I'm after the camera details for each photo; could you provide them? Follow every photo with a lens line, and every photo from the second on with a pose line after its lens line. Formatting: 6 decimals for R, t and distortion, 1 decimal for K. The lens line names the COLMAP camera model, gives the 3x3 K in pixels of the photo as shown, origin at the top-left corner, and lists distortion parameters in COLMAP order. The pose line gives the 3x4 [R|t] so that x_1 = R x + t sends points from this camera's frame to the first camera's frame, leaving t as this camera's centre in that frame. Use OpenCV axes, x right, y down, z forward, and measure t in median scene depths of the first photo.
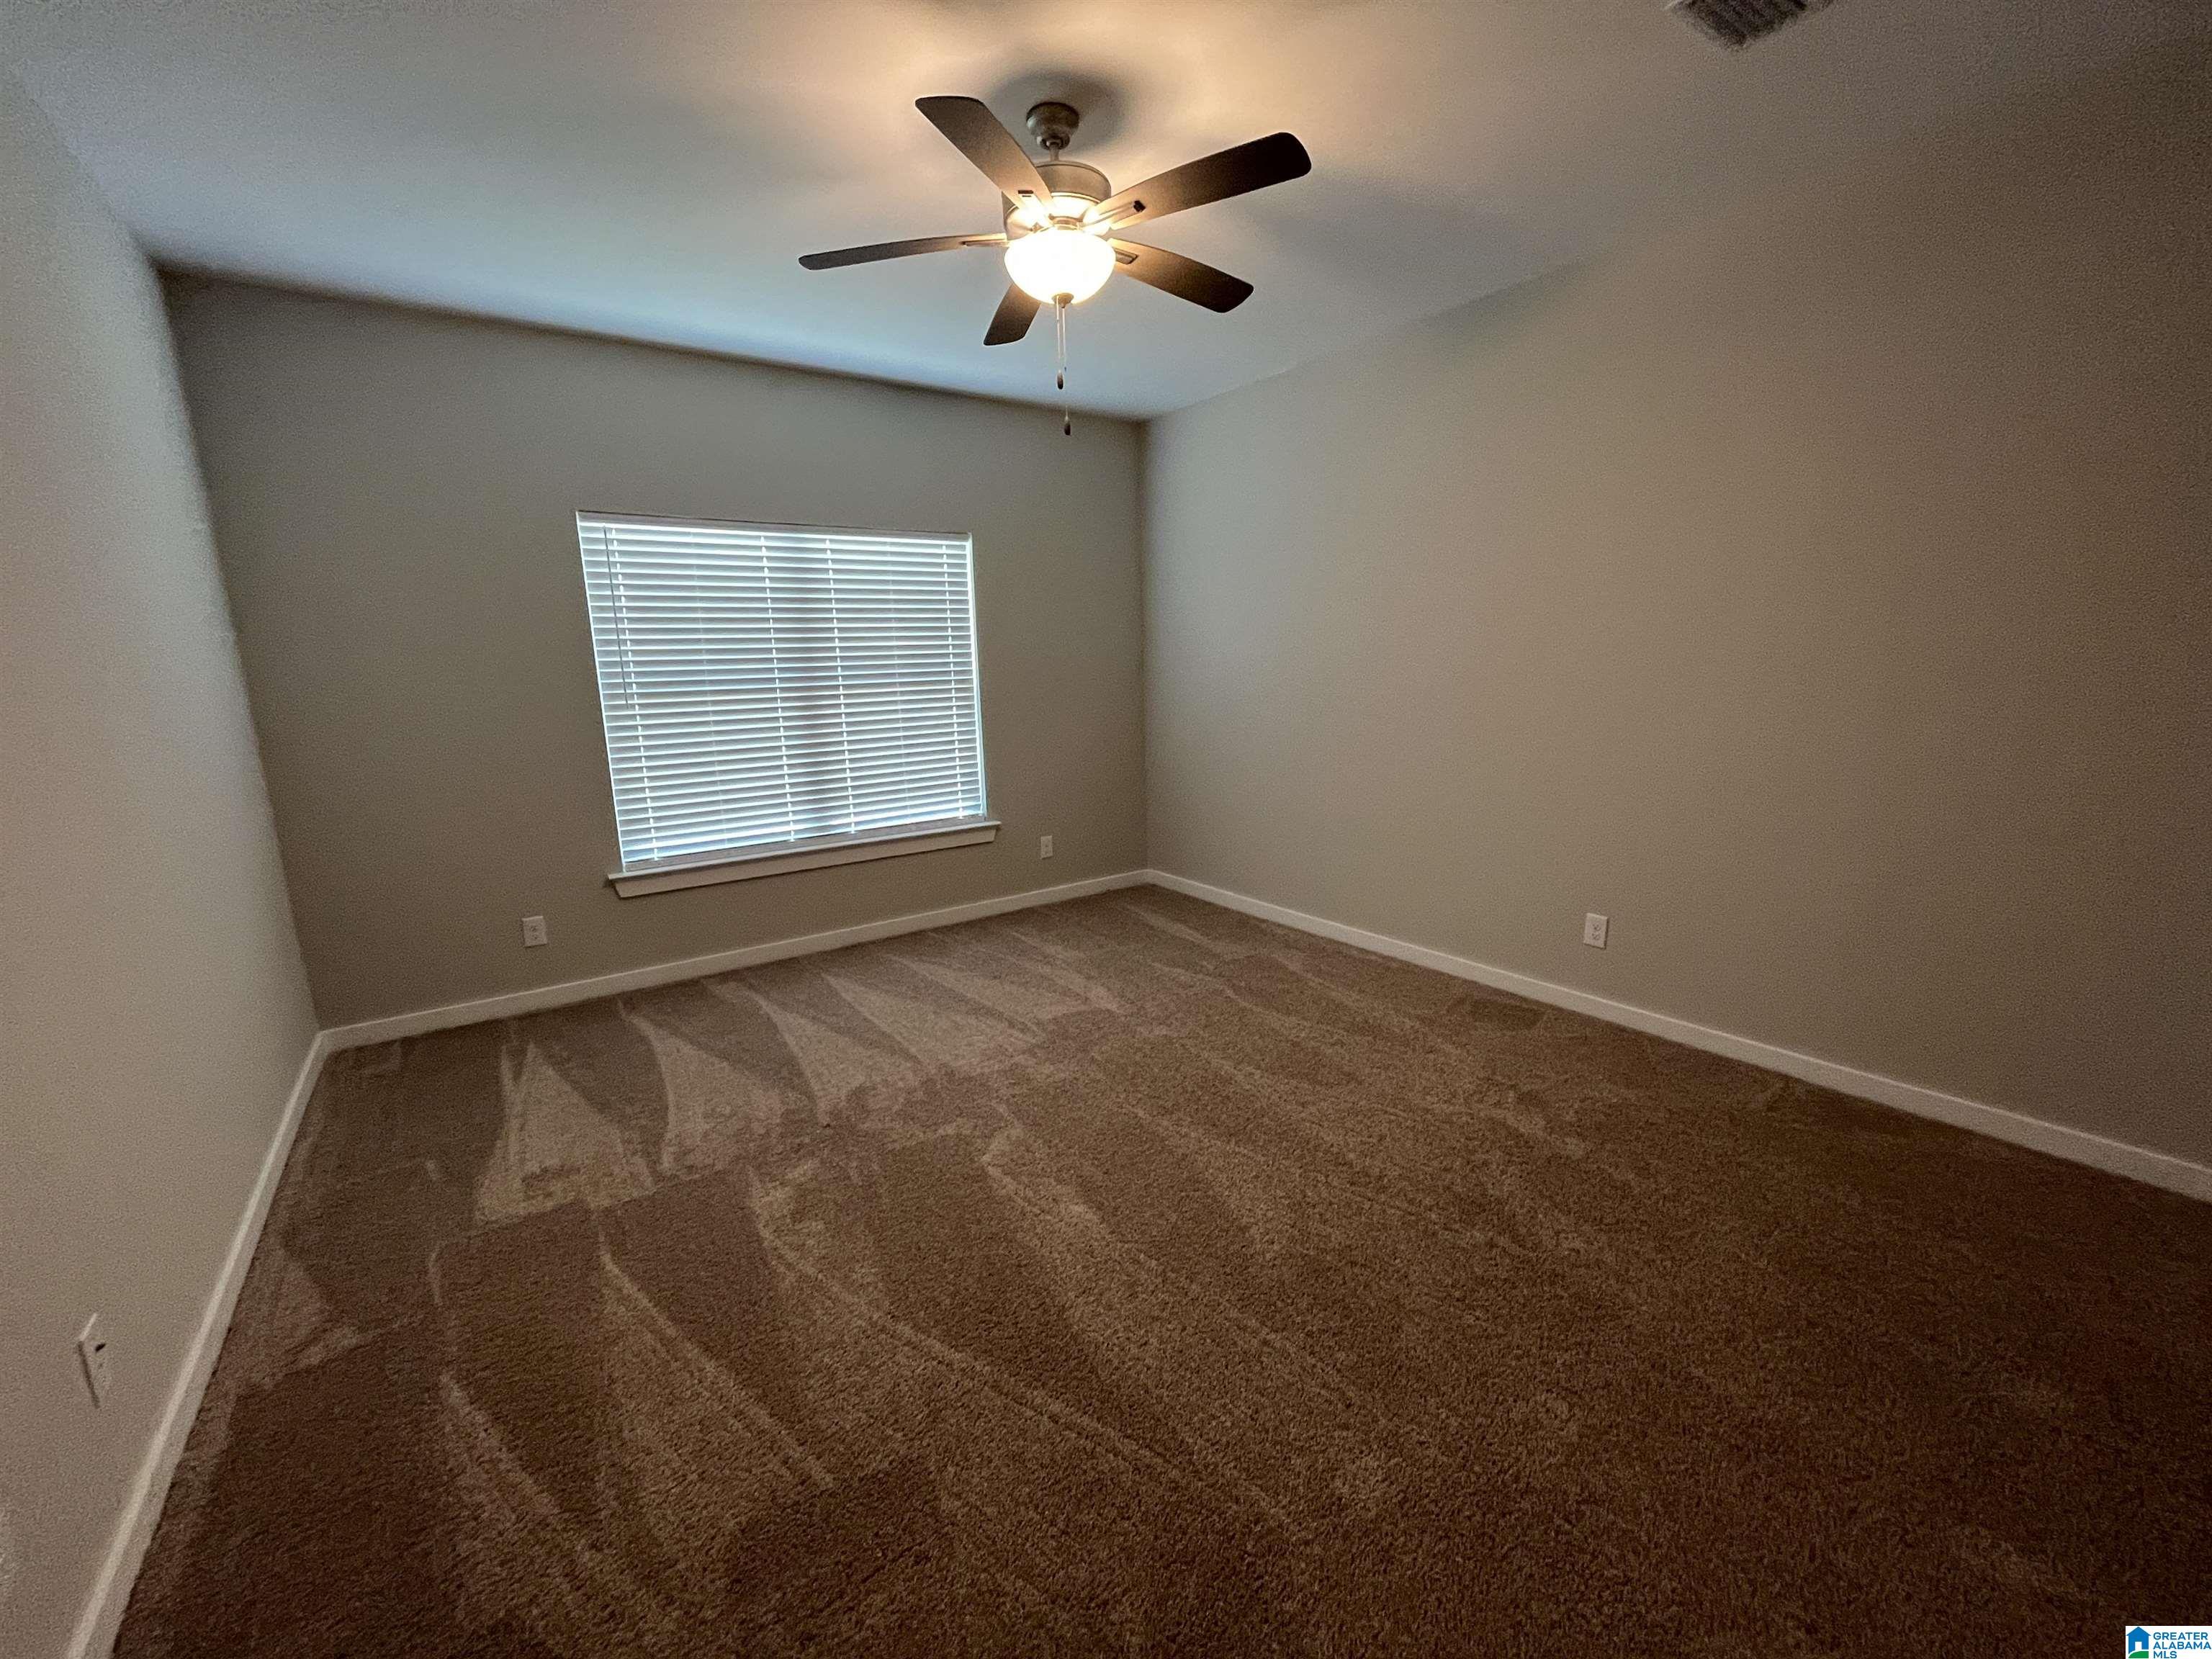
lens RADIAL K [[896.2, 0, 1102.9], [0, 896.2, 831.0], [0, 0, 1]] dist [-0.001819, 0.000373]
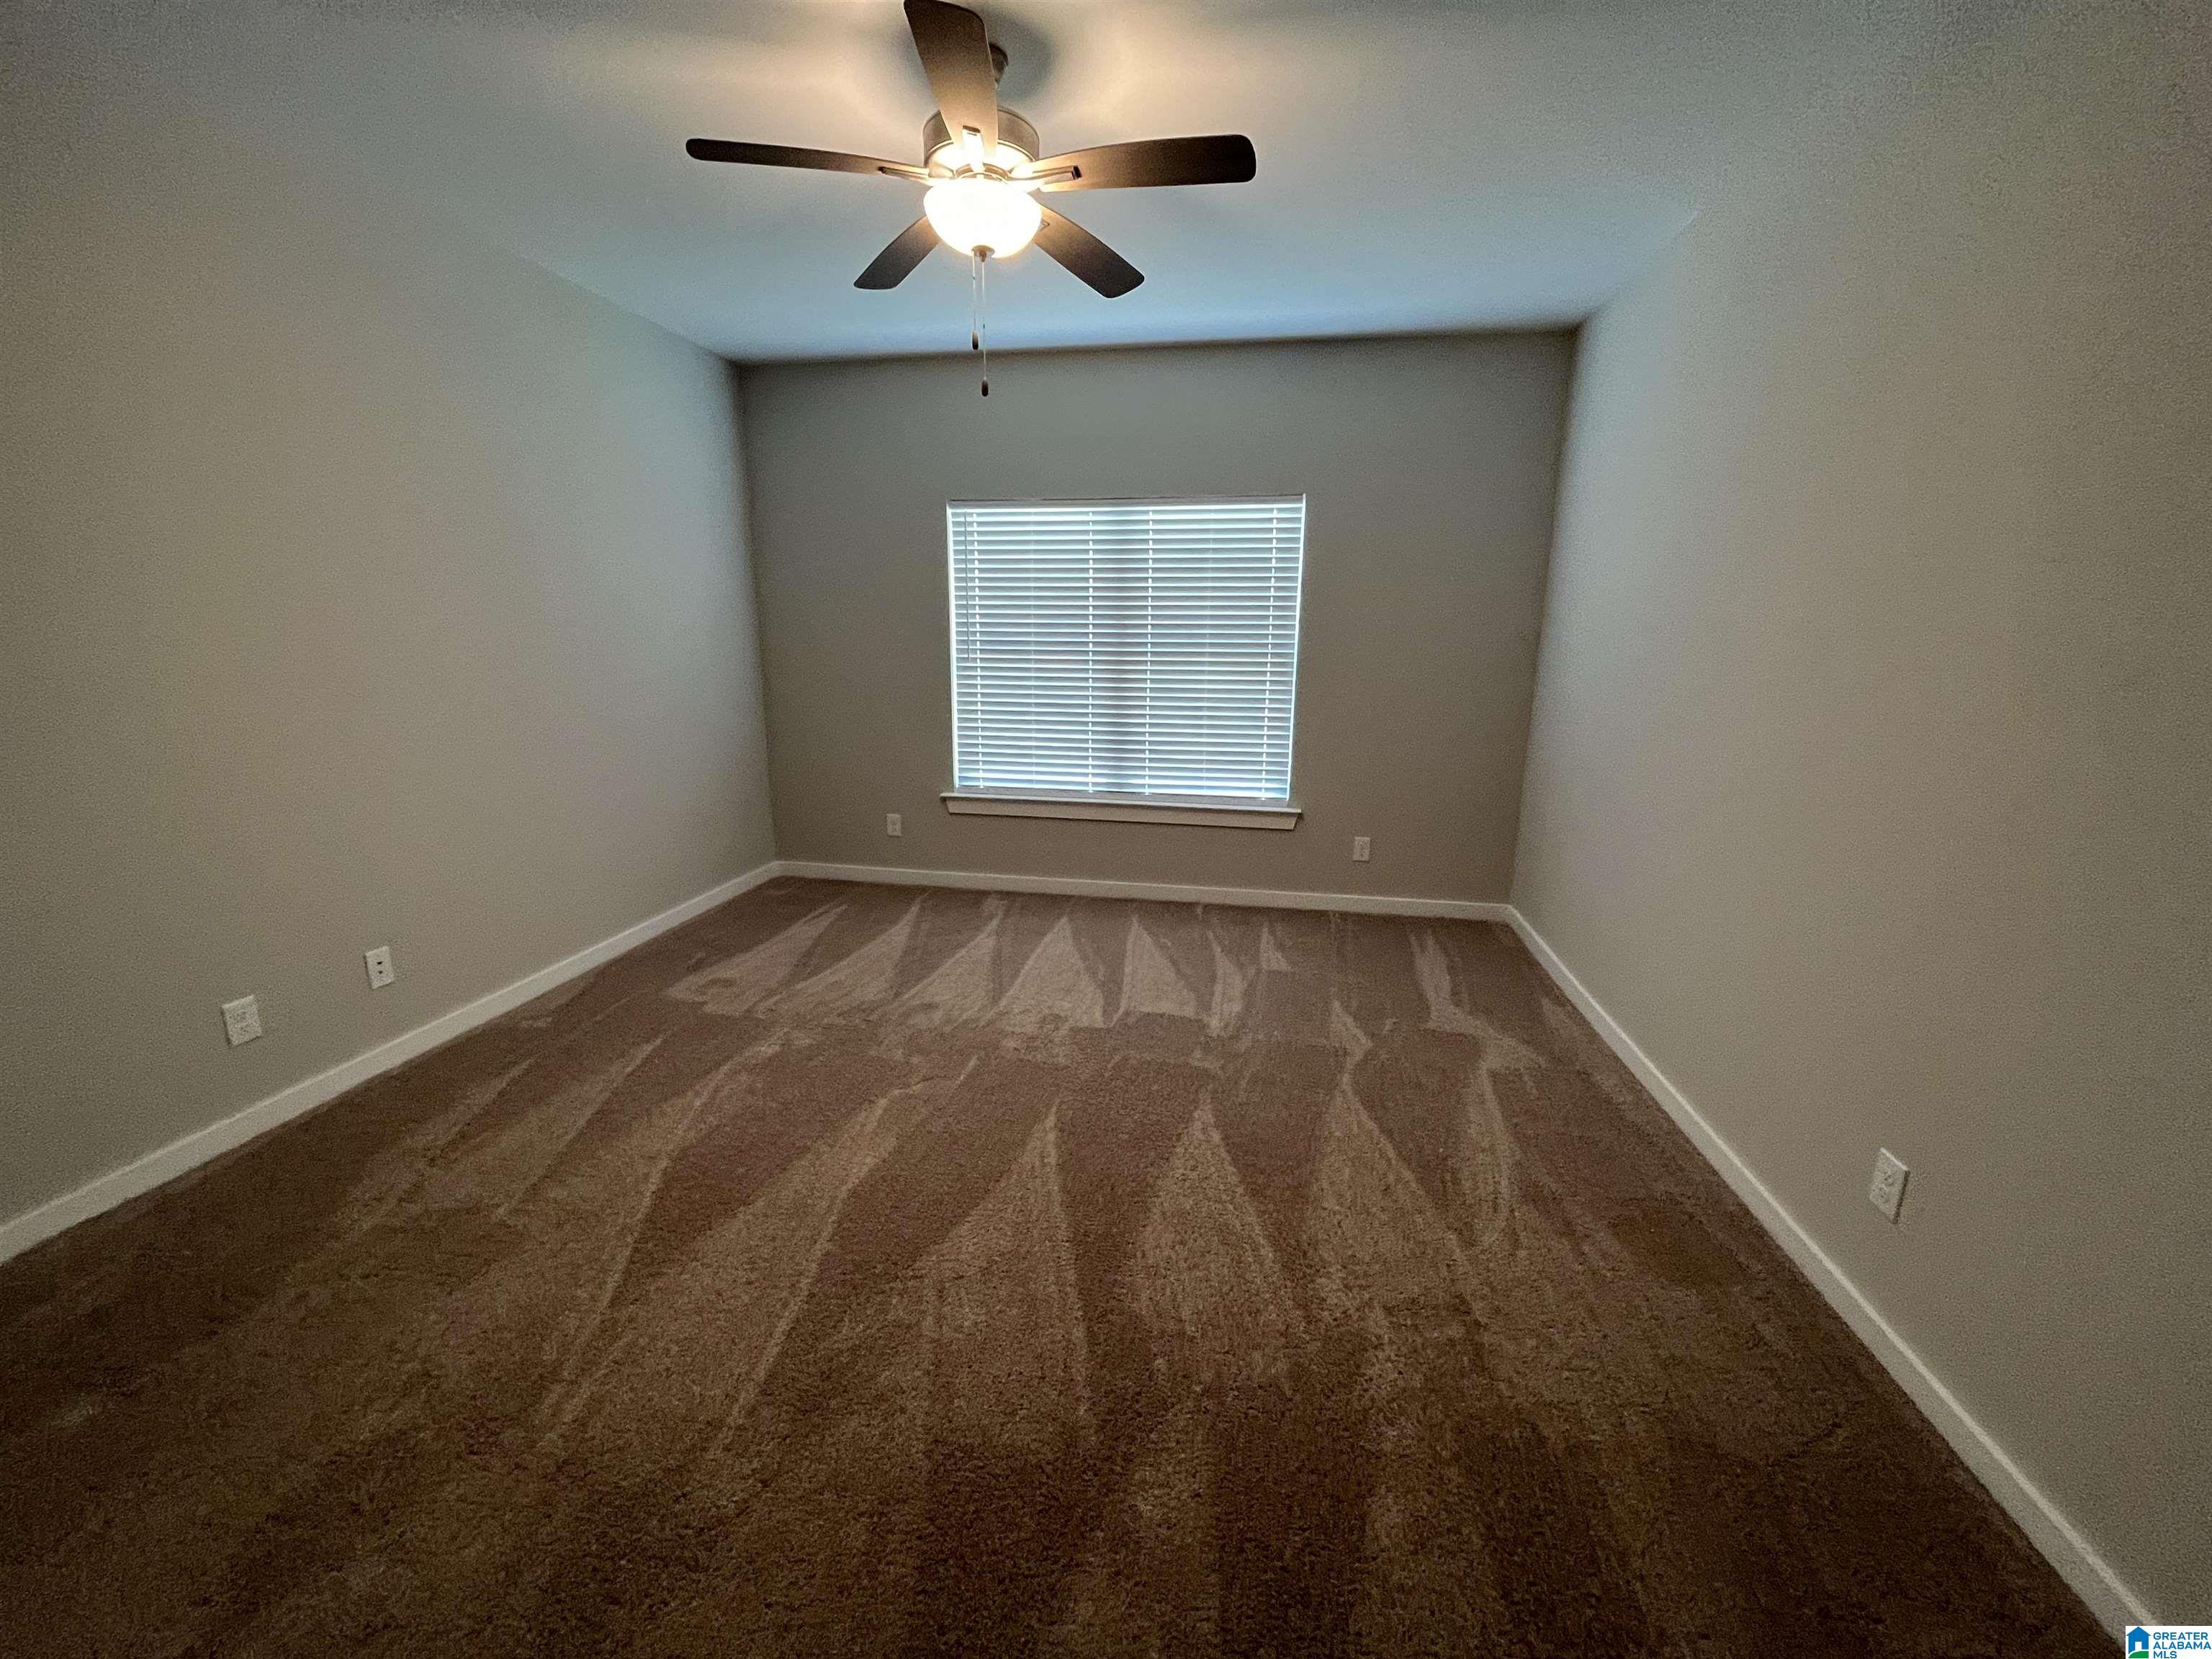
lens RADIAL K [[896.2, 0, 1102.9], [0, 896.2, 831.0], [0, 0, 1]] dist [-0.001819, 0.000373]
pose [[0.700389, 0.187817, -0.688607, 0.431925], [-0.164329, 0.981272, 0.100500, -0.055191], [0.694587, 0.042769, 0.718136, 0.227249]]
